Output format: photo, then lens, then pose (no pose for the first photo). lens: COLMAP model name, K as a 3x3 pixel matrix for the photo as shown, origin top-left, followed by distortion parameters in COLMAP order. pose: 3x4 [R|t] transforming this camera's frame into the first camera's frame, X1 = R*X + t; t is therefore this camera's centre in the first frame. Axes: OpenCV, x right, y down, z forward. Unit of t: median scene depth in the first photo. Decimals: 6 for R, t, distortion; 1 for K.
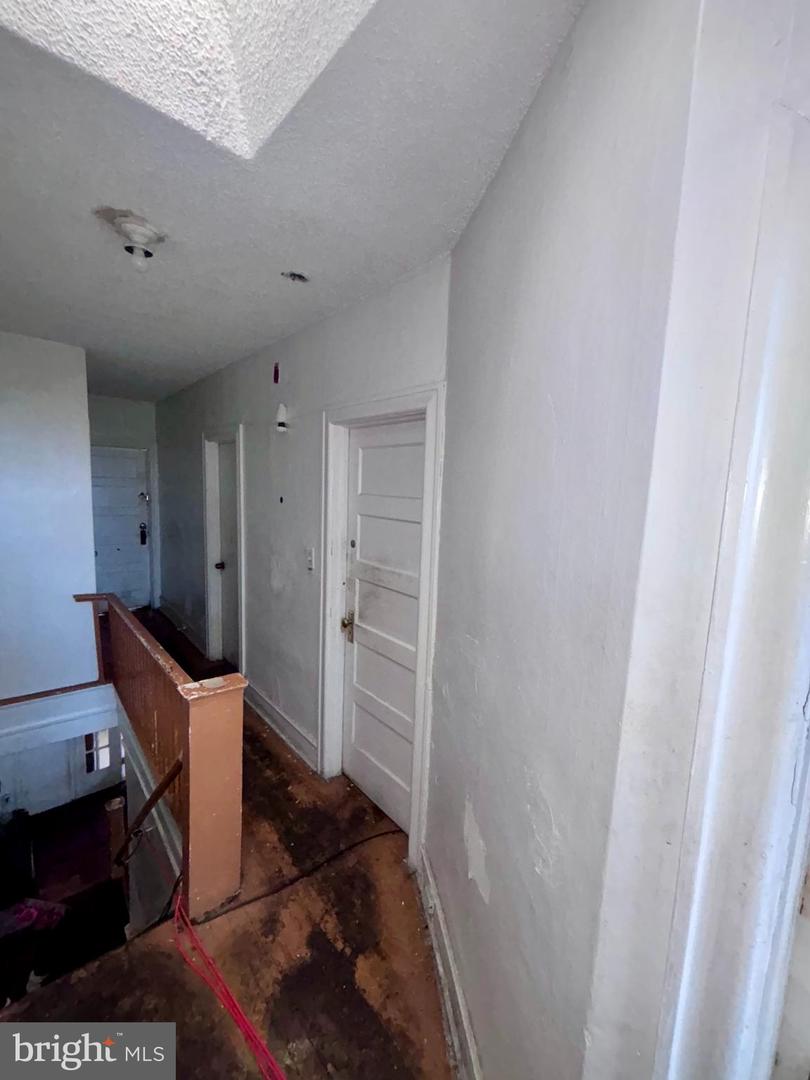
lens RADIAL K [[437.1, 0, 405.0], [0, 437.1, 540.0], [0, 0, 1]] dist [0.001998, -0.000126]
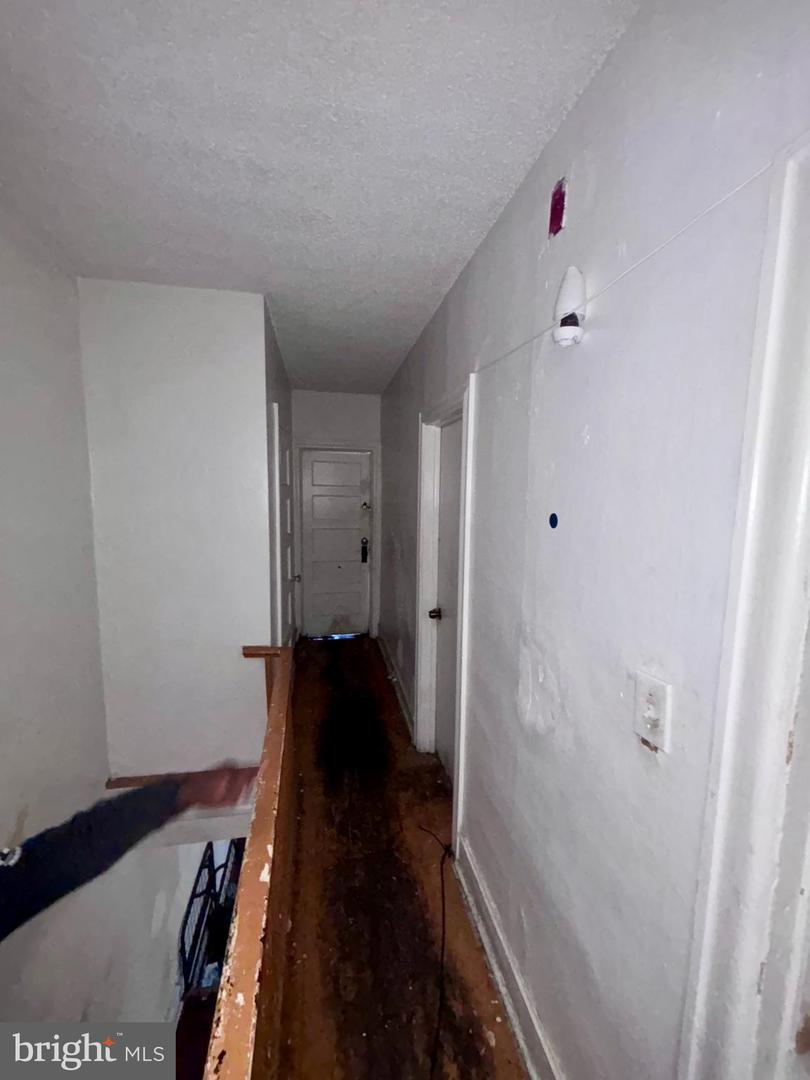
lens RADIAL K [[437.1, 0, 405.0], [0, 437.1, 540.0], [0, 0, 1]] dist [0.001998, -0.000126]
pose [[0.866211, 0.036461, -0.498346, -0.144179], [-0.044247, 0.999013, -0.003817, -0.048215], [0.497715, 0.025356, 0.866970, 0.416887]]
